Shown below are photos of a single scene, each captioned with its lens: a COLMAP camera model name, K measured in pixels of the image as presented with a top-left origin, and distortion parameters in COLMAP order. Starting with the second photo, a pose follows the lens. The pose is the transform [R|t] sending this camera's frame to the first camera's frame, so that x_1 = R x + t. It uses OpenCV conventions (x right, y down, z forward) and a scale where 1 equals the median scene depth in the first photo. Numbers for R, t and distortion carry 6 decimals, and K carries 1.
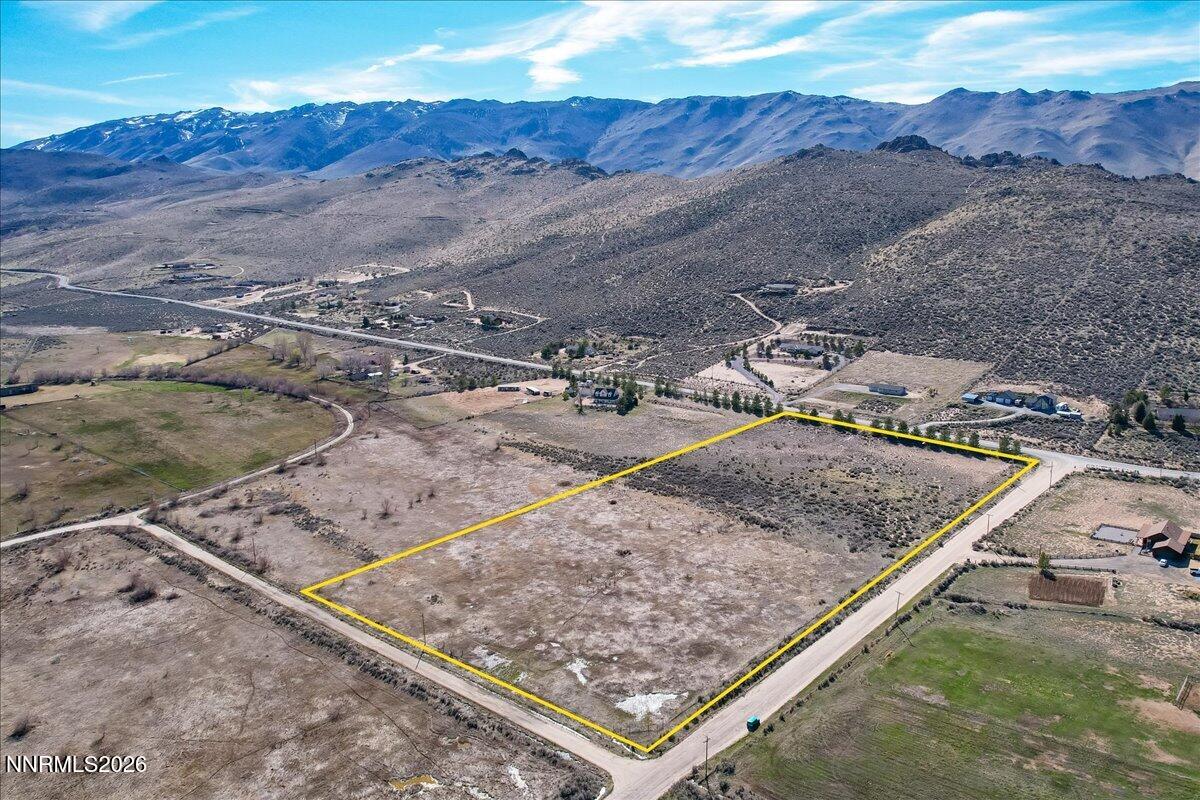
lens RADIAL K [[953.5, 0, 641.5], [0, 953.5, 392.7], [0, 0, 1]] dist [-0.086552, 0.083340]
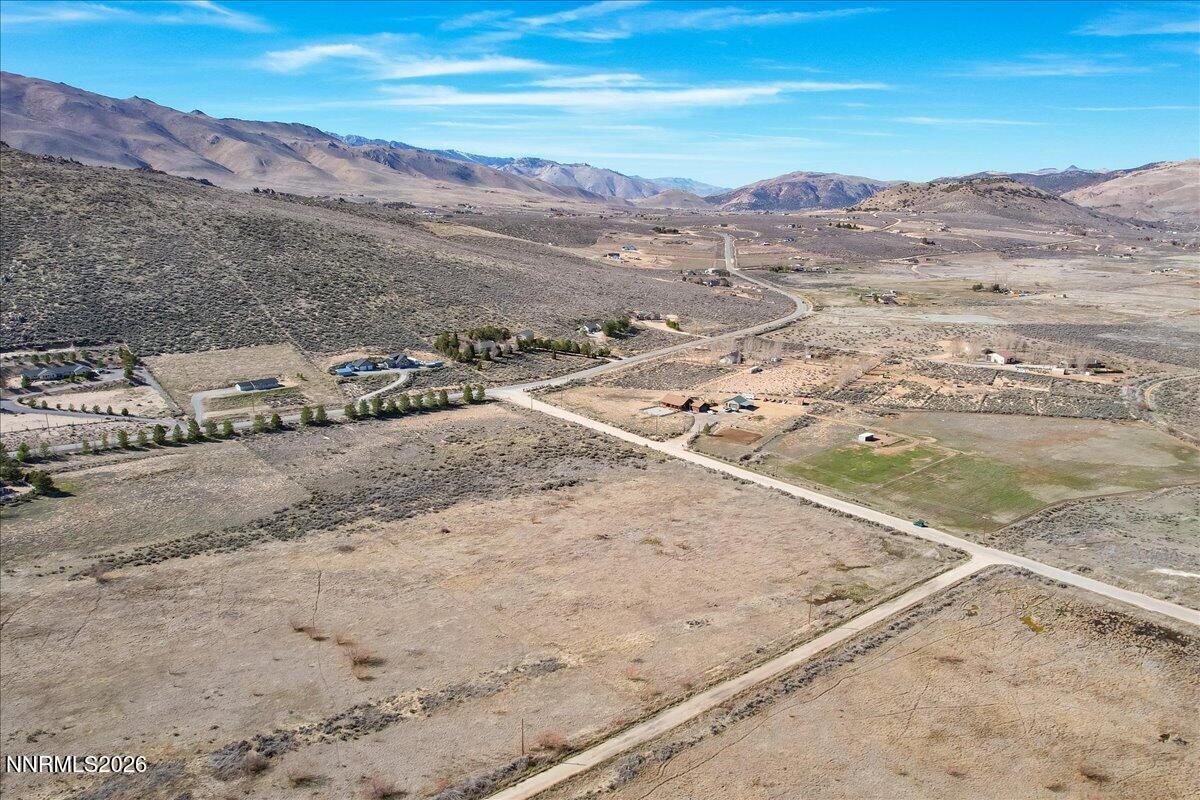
lens RADIAL K [[953.5, 0, 641.5], [0, 953.5, 392.7], [0, 0, 1]] dist [-0.086552, 0.083340]
pose [[0.125406, -0.194858, 0.972781, -0.612587], [0.182088, 0.968386, 0.170504, -0.088213], [-0.975252, 0.155750, 0.156923, 0.515490]]
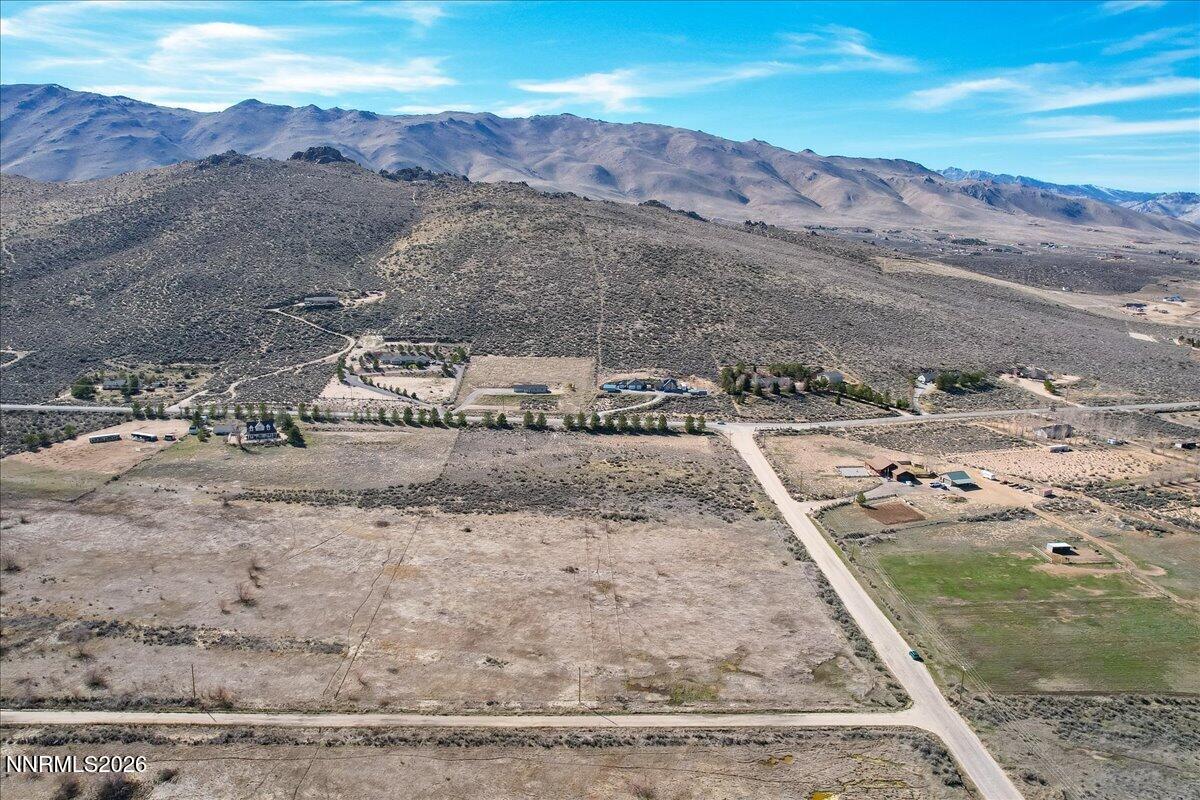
lens RADIAL K [[939.3, 0, 600.0], [0, 939.3, 400.0], [0, 0, 1]] dist [-0.078315, 0.070426]
pose [[0.739329, -0.108269, 0.664583, -0.406077], [0.108938, 0.993218, 0.040617, -0.027053], [-0.664473, 0.042369, 0.746110, 0.165451]]
